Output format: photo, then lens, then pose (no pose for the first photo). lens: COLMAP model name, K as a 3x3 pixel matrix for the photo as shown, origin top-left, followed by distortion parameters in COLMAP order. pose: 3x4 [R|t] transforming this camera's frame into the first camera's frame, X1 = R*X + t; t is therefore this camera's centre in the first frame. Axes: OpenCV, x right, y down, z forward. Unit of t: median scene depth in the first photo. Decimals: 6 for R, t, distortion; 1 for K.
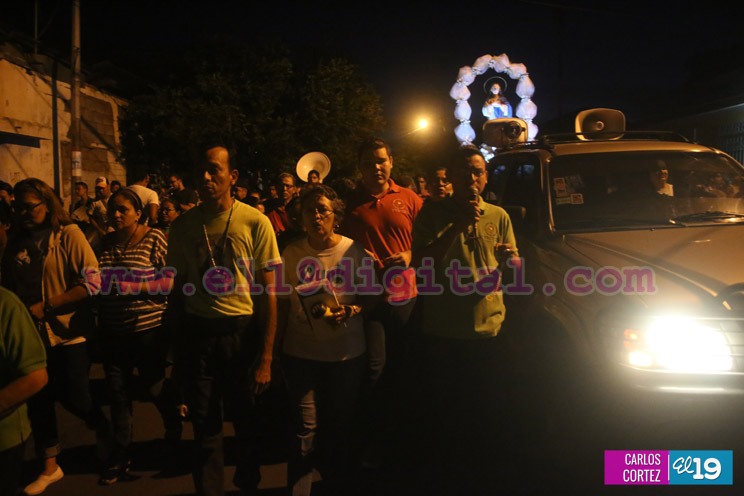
lens RADIAL K [[1012.3, 0, 373.0], [0, 1012.3, 264.5], [0, 0, 1]] dist [-0.003494, 0.039756]
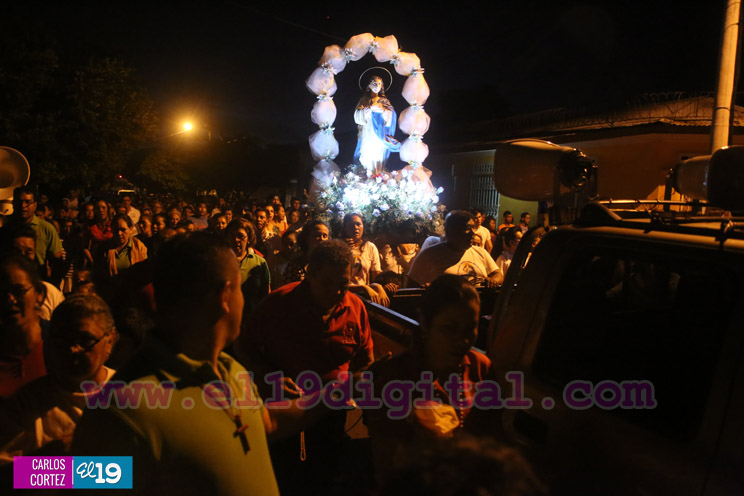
lens RADIAL K [[680.5, 0, 372.0], [0, 680.5, 248.0], [0, 0, 1]] dist [-0.166923, 0.250793]
pose [[0.933661, 0.052765, 0.354251, -0.019030], [-0.052246, 0.998573, -0.011036, -0.036681], [-0.354328, -0.008205, 0.935085, 0.347957]]
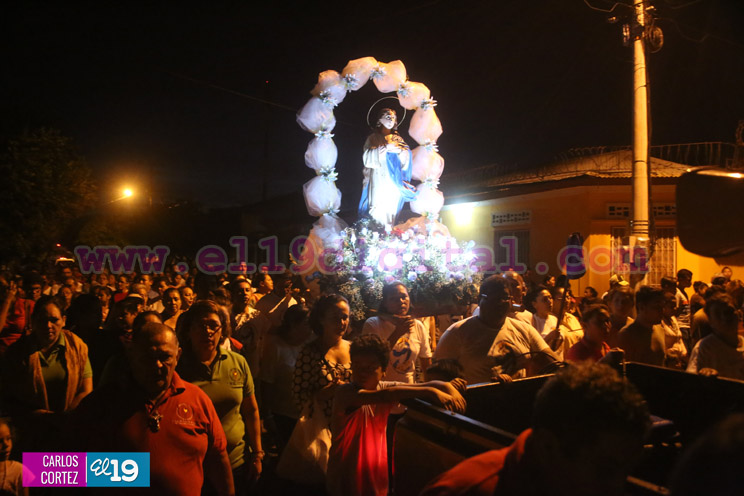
lens RADIAL K [[554.2, 0, 343.4], [0, 554.2, 249.0], [0, 0, 1]] dist [-0.056652, 0.000128]
pose [[0.888585, 0.046739, 0.456324, -0.016599], [-0.001091, 0.995008, -0.099790, -0.045030], [-0.458710, 0.088175, 0.884200, 0.447968]]
